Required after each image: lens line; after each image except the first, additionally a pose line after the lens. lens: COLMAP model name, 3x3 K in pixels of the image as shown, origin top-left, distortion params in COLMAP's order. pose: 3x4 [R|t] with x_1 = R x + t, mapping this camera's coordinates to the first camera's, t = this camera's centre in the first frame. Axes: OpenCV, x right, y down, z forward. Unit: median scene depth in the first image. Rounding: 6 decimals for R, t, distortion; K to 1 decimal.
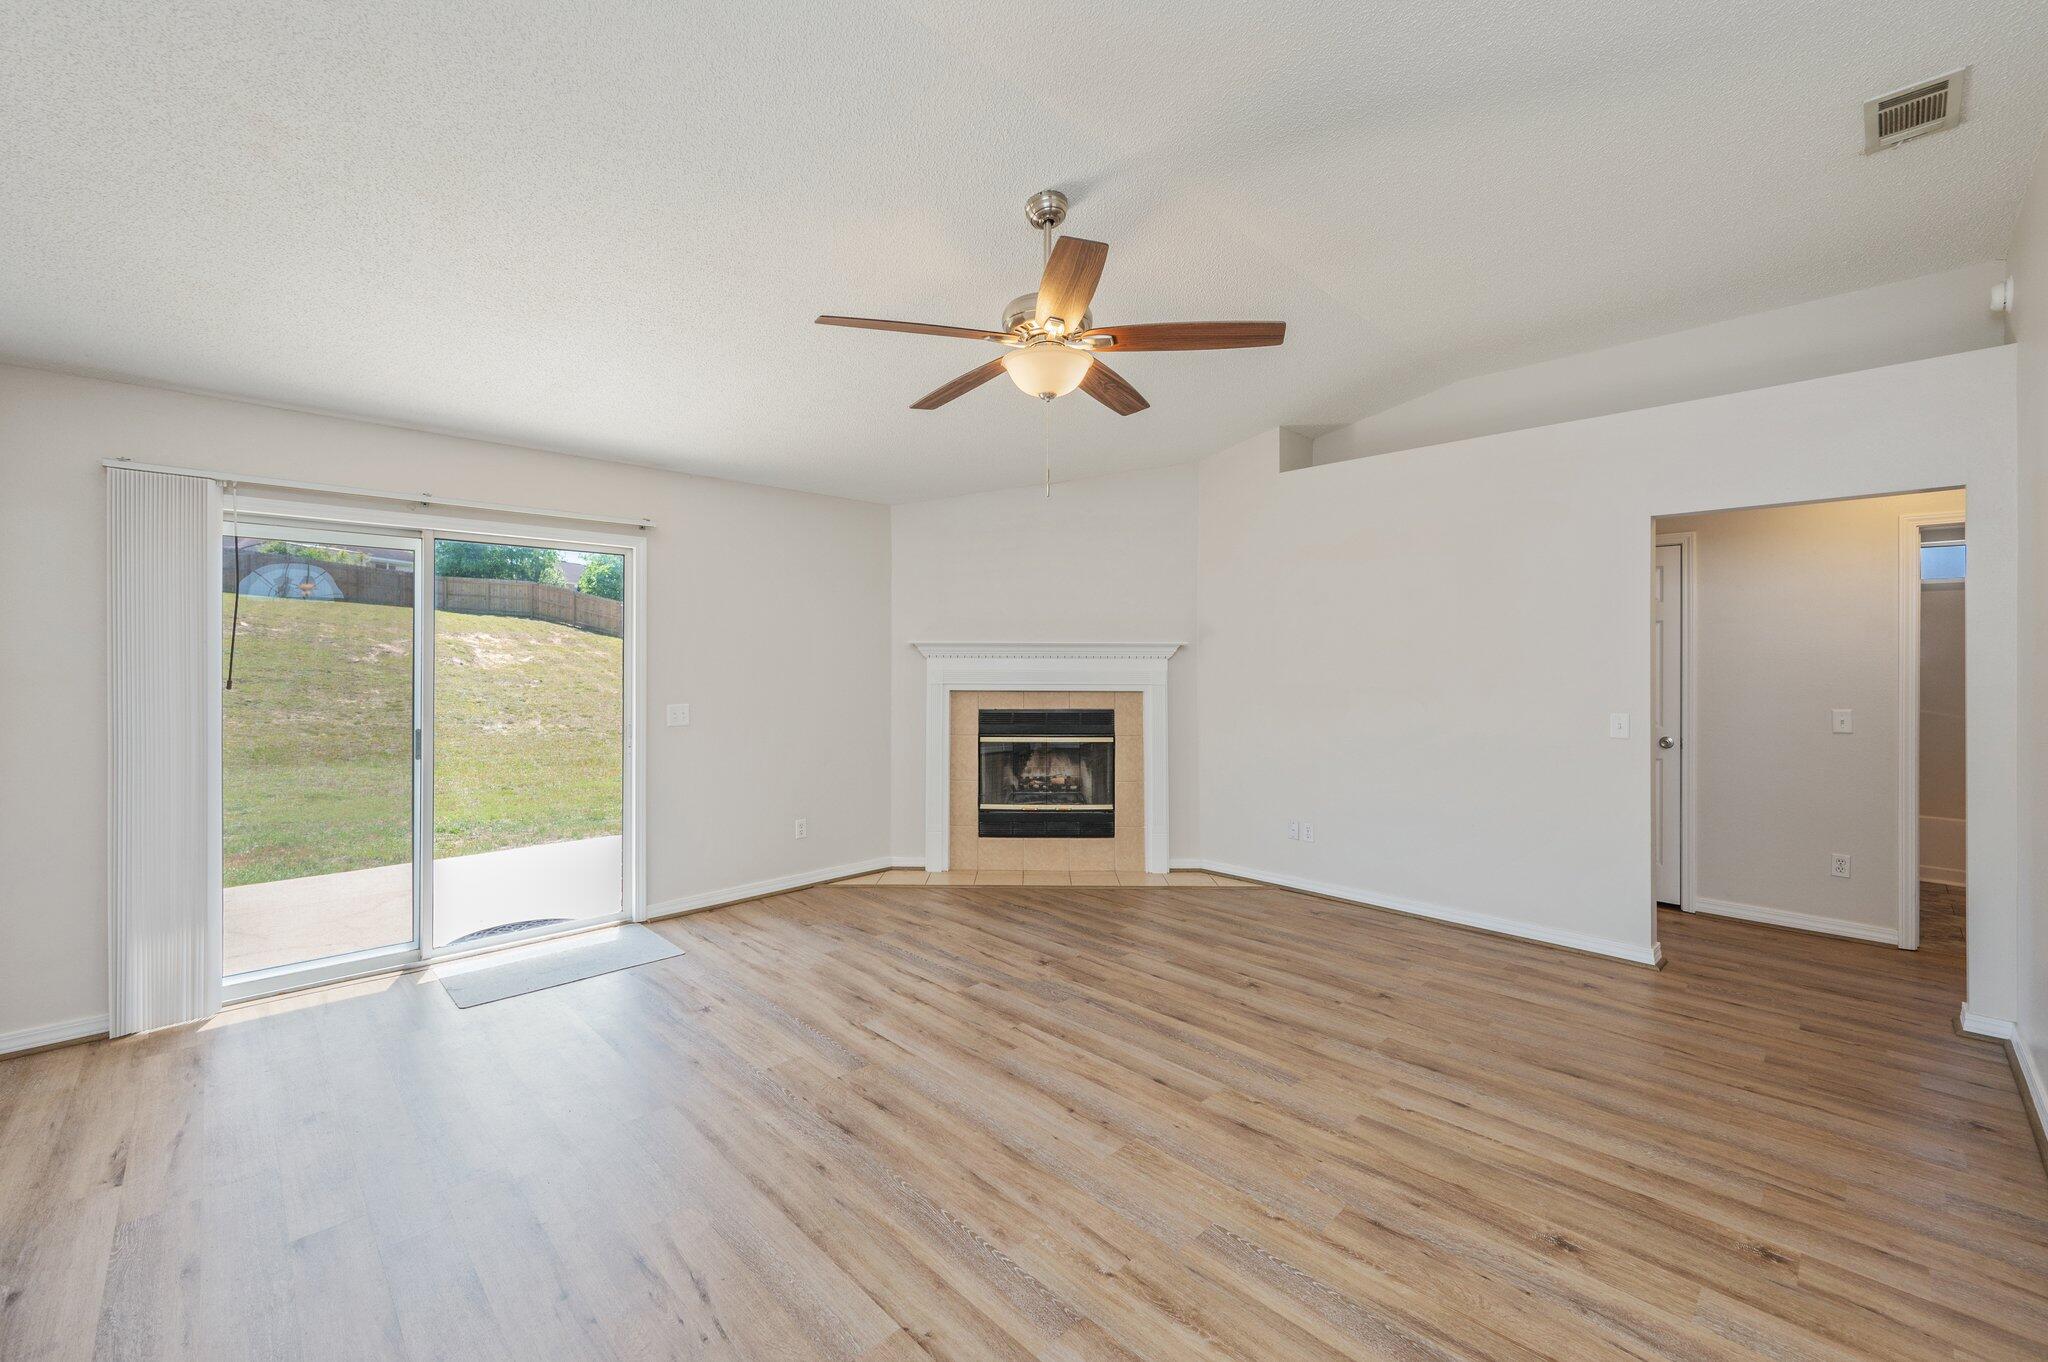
lens RADIAL K [[821.6, 0, 1036.3], [0, 821.6, 662.6], [0, 0, 1]] dist [0.002349, -0.000172]
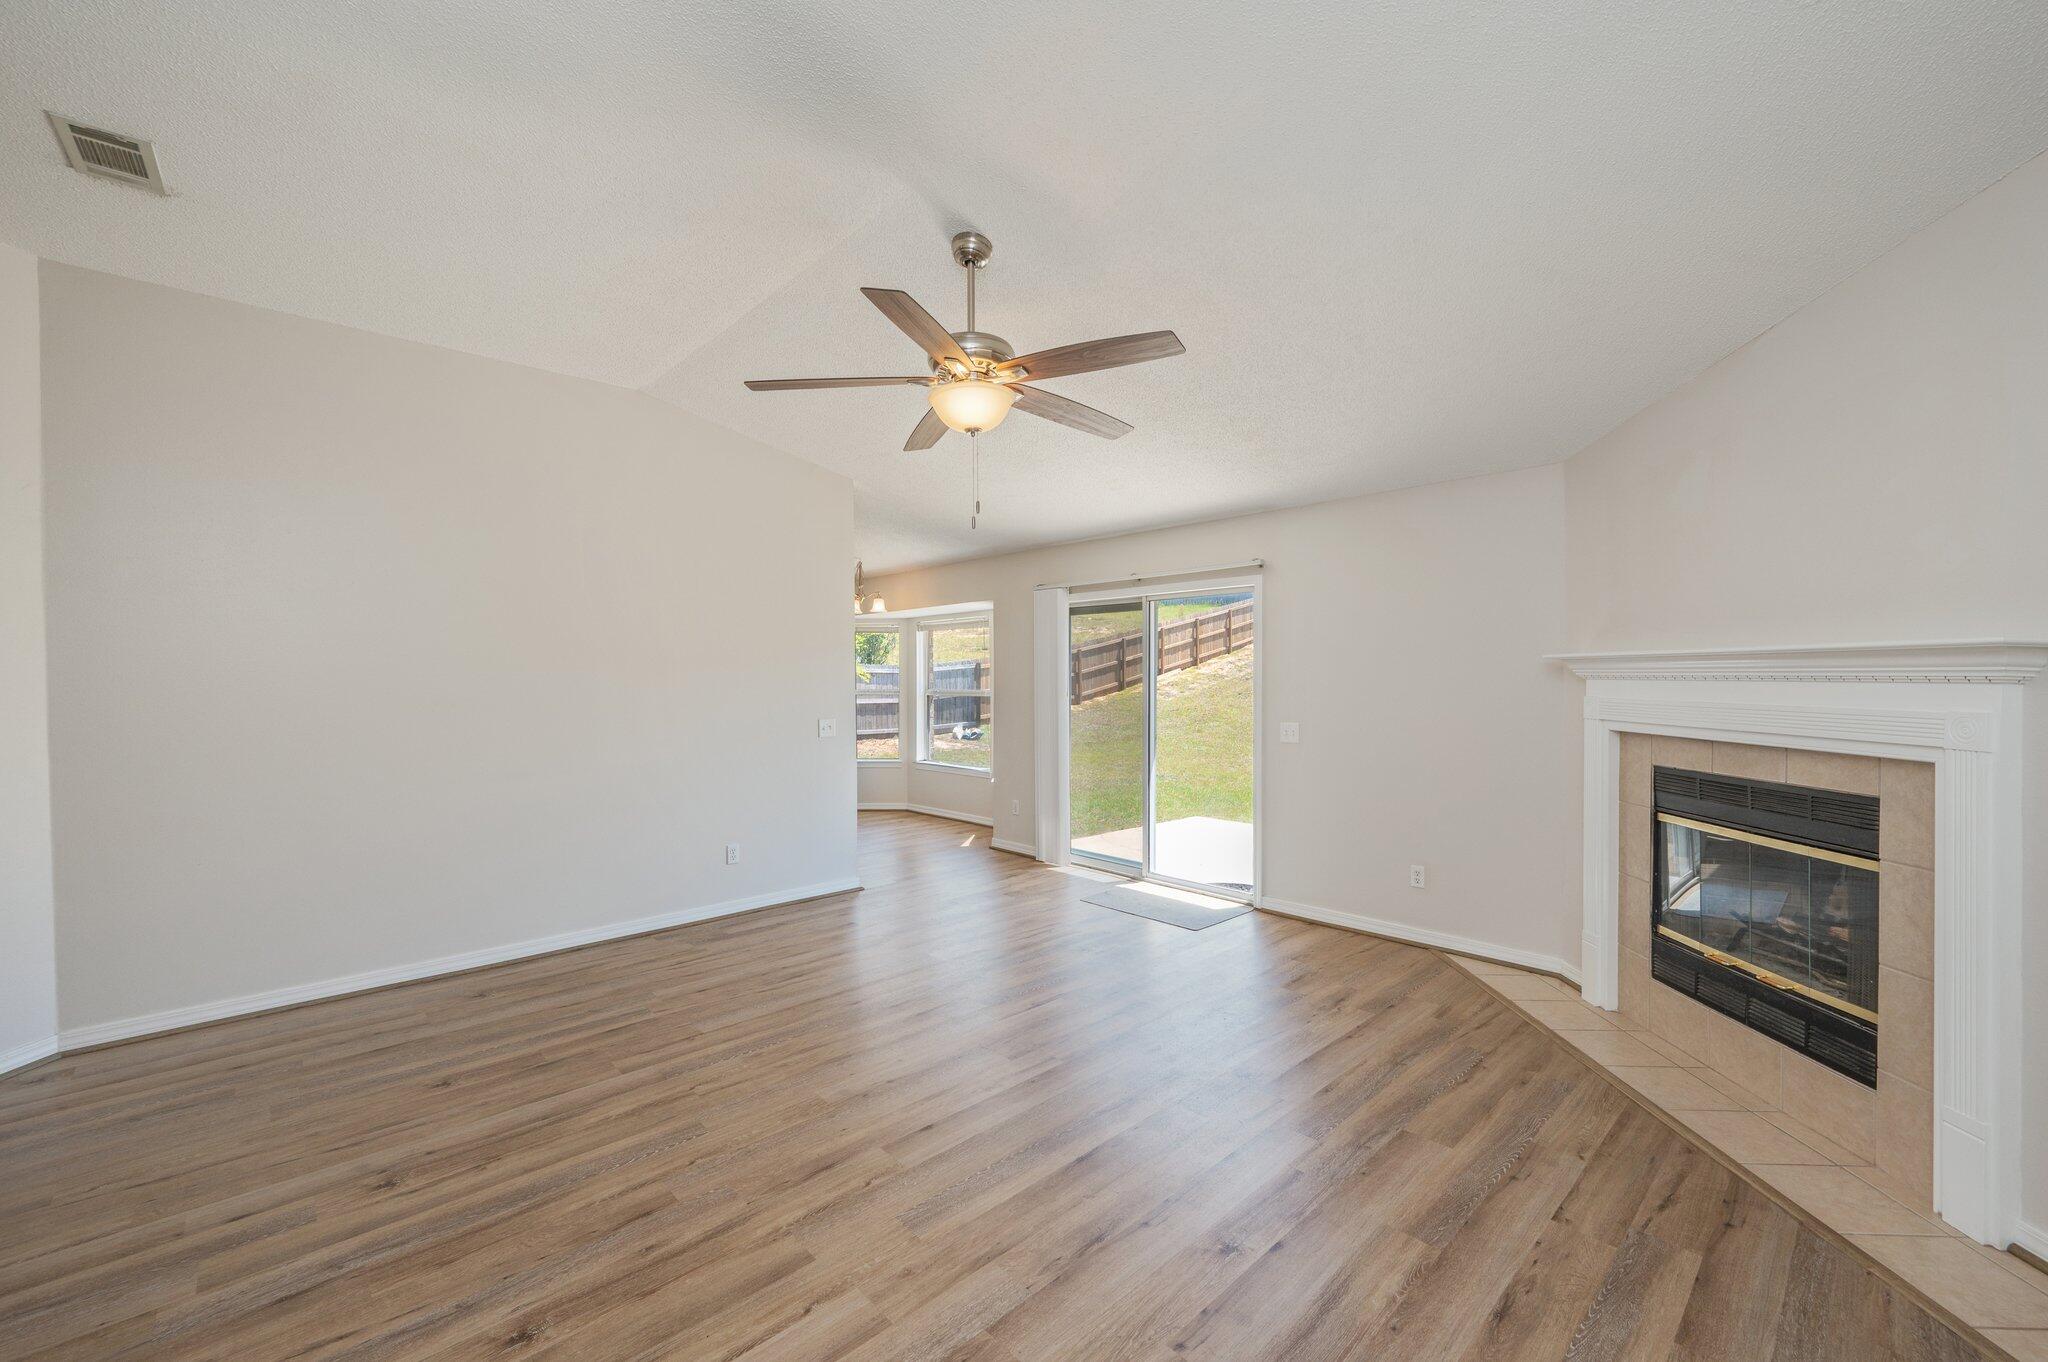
lens RADIAL K [[821.6, 0, 1026.1], [0, 821.6, 680.9], [0, 0, 1]] dist [0.002349, -0.000172]
pose [[-0.019456, 0.005565, -0.999795, 0.793636], [0.002665, 0.999981, 0.005514, -0.013417], [0.999807, -0.002557, -0.019471, 0.814134]]
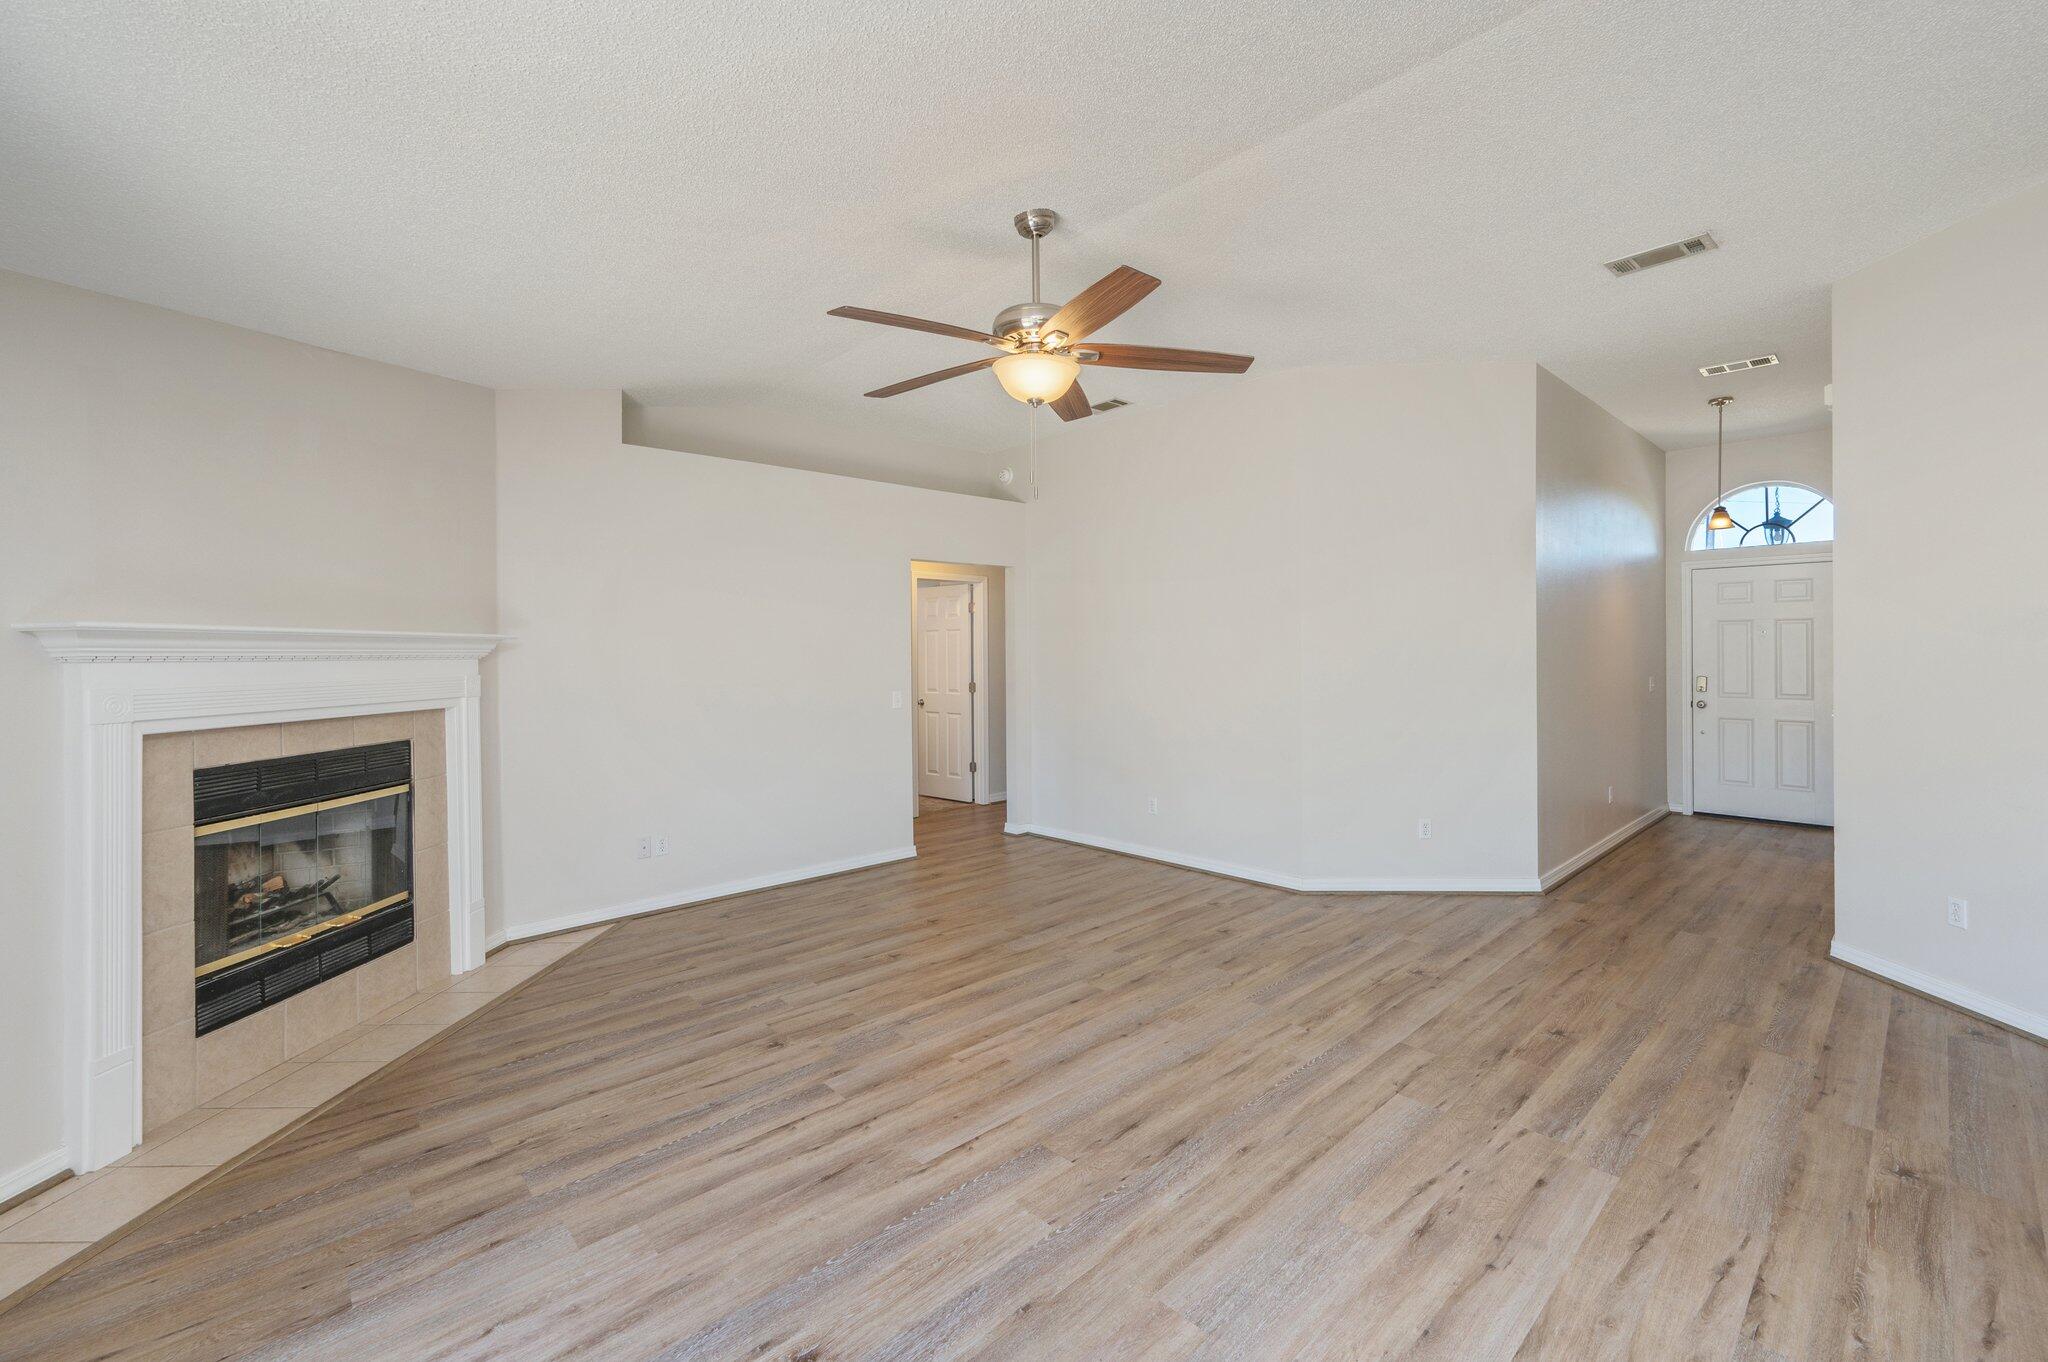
lens RADIAL K [[850.4, 0, 1016.7], [0, 850.4, 660.4], [0, 0, 1]] dist [0.006287, -0.000293]
pose [[0.042194, -0.011639, 0.999042, -0.796248], [0.012899, 0.999855, 0.011103, -0.008561], [-0.999026, 0.012418, 0.042338, 0.735792]]
